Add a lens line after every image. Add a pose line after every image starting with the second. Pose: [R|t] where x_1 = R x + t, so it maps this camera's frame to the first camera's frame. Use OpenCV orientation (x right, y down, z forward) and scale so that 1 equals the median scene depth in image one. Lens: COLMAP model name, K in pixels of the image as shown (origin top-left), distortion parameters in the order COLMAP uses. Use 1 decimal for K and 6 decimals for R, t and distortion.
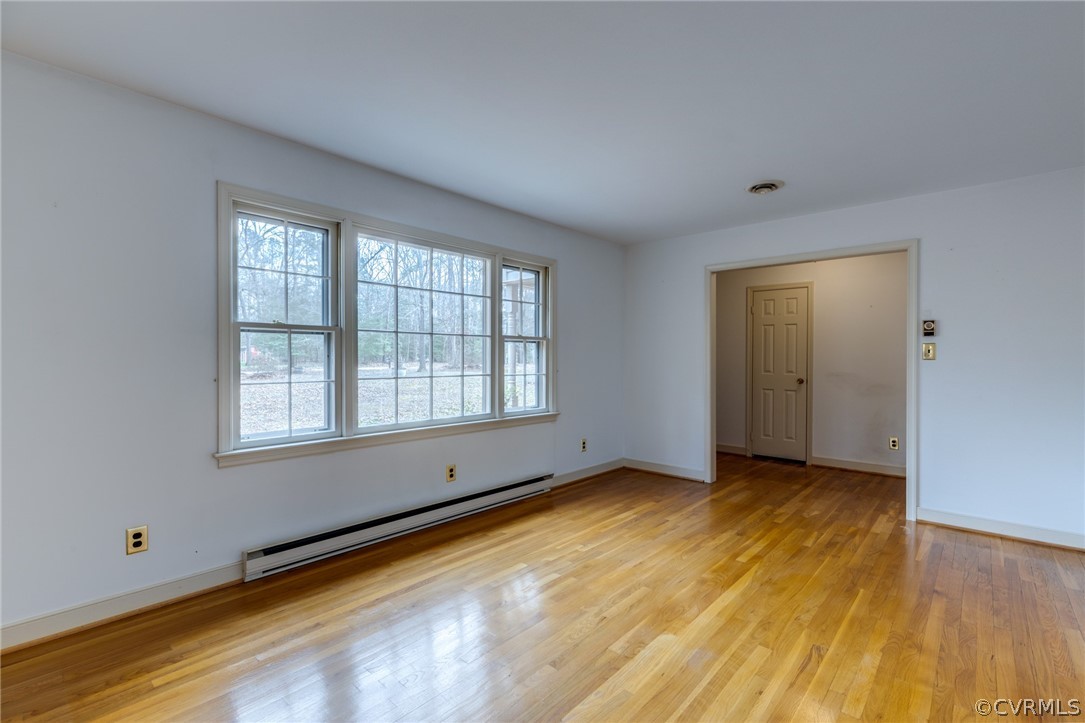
lens RADIAL K [[485.1, 0, 541.2], [0, 485.1, 357.4], [0, 0, 1]] dist [0.002964, 0.000195]
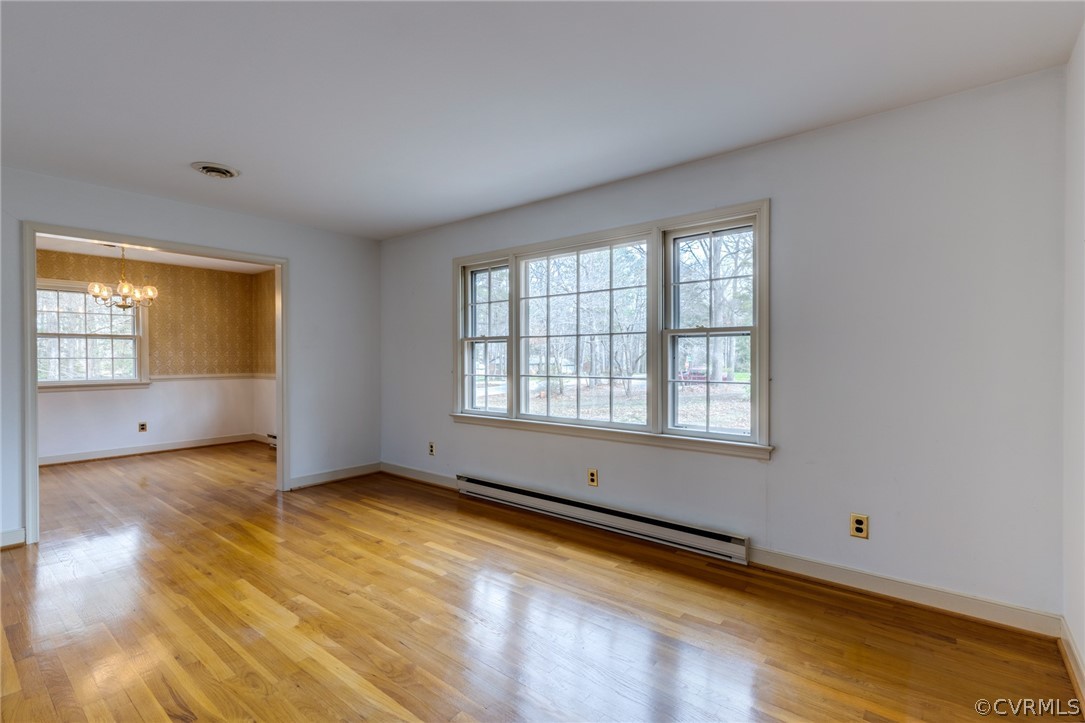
lens RADIAL K [[483.6, 0, 550.4], [0, 483.6, 362.2], [0, 0, 1]] dist [0.000341, -0.000292]
pose [[0.081592, 0.003715, -0.996659, 0.797678], [0.001291, 0.999992, 0.003833, 0.003891], [0.996665, -0.001599, 0.081586, 0.866538]]
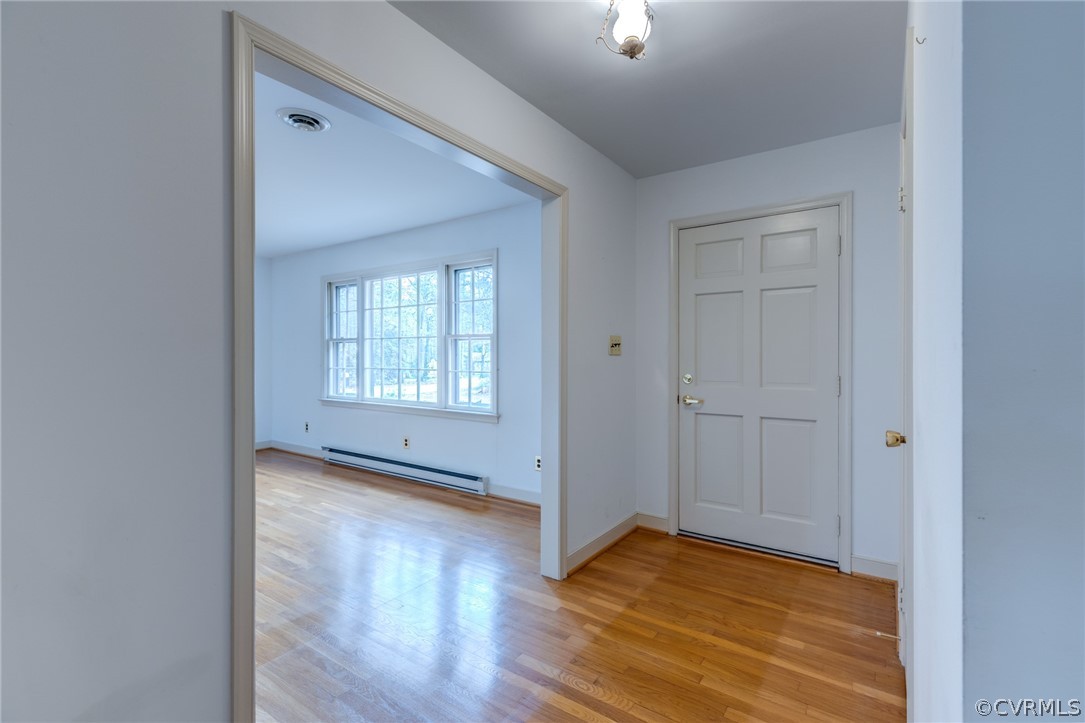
lens RADIAL K [[490.6, 0, 563.3], [0, 490.6, 360.1], [0, 0, 1]] dist [0.000142, -0.000132]
pose [[0.147373, 0.003106, -0.989076, 1.240522], [-0.001897, 0.999994, 0.002858, 0.009270], [0.989079, 0.001455, 0.147378, 1.268008]]
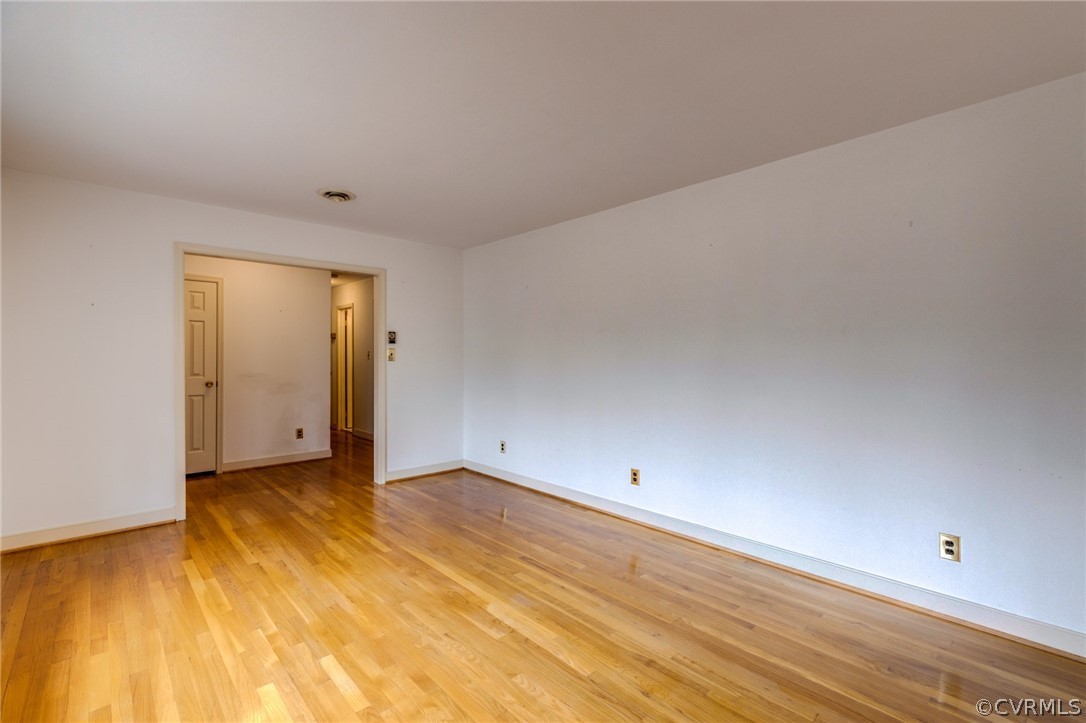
lens RADIAL K [[493.8, 0, 543.0], [0, 493.8, 361.5], [0, 0, 1]] dist [0.003890, -0.000026]
pose [[0.092358, -0.018477, 0.995554, -0.525151], [-0.001253, 0.999825, 0.018672, -0.019441], [-0.995725, -0.002972, 0.092319, 0.453154]]
